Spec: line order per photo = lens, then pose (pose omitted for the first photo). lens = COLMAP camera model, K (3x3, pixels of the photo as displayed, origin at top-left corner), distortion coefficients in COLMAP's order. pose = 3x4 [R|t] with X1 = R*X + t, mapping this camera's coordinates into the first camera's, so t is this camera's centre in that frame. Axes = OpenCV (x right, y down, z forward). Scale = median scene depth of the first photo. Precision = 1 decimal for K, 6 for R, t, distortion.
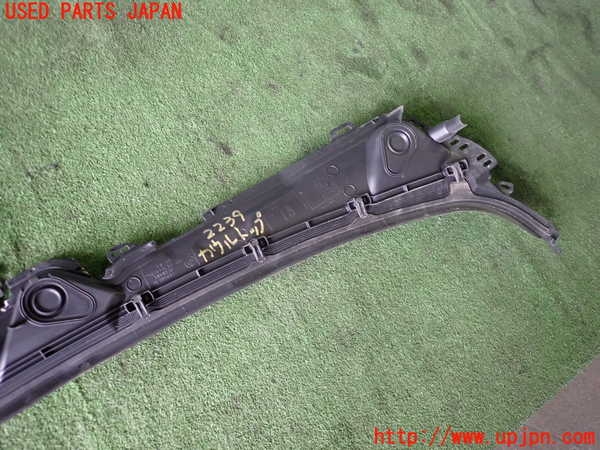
lens RADIAL K [[436.4, 0, 294.7], [0, 436.4, 228.7], [0, 0, 1]] dist [0.004053, -0.008164]
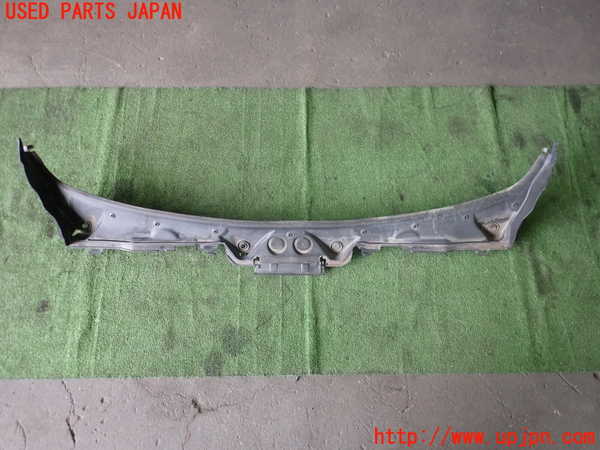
lens RADIAL K [[436.4, 0, 294.6], [0, 436.4, 228.8], [0, 0, 1]] dist [0.004053, -0.008164]
pose [[0.830211, 0.407676, -0.380196, 0.307897], [-0.429228, 0.902676, 0.030642, 0.133130], [0.355686, 0.137752, 0.924398, -1.267868]]
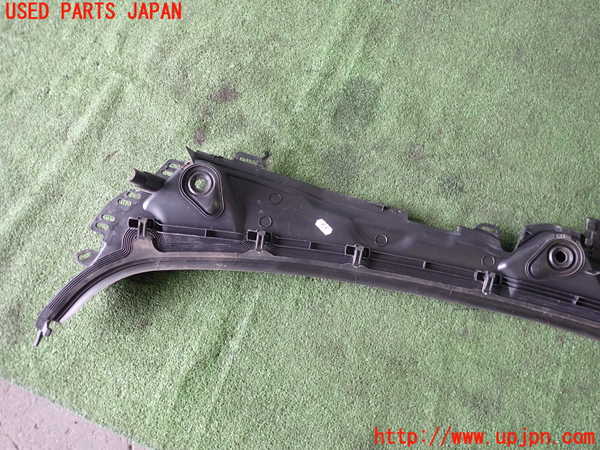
lens RADIAL K [[436.4, 0, 295.1], [0, 436.4, 229.2], [0, 0, 1]] dist [0.004053, -0.008164]
pose [[0.553337, 0.687259, -0.470631, -0.728122], [-0.701699, 0.689047, 0.181198, 0.544493], [0.448817, 0.229977, 0.863524, -0.459650]]
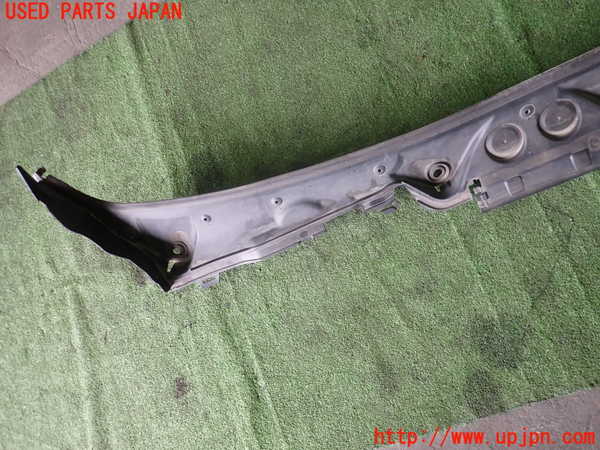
lens RADIAL K [[436.4, 0, 296.6], [0, 436.4, 228.0], [0, 0, 1]] dist [0.004053, -0.008164]
pose [[0.832322, 0.126464, -0.539673, -0.365710], [0.012091, 0.969251, 0.245776, 0.241338], [0.554160, -0.211091, 0.805200, -0.499075]]
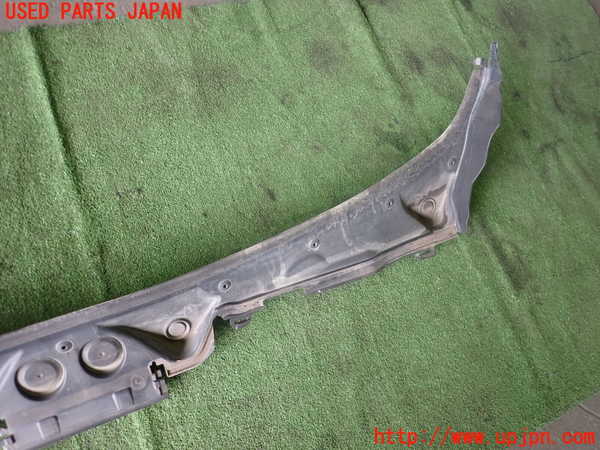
lens RADIAL K [[436.4, 0, 293.7], [0, 436.4, 227.9], [0, 0, 1]] dist [0.004053, -0.008164]
pose [[0.985652, 0.159313, -0.055758, -0.012889], [-0.161349, 0.986308, -0.034112, -0.059755], [0.049560, 0.042619, 0.997861, -0.226257]]
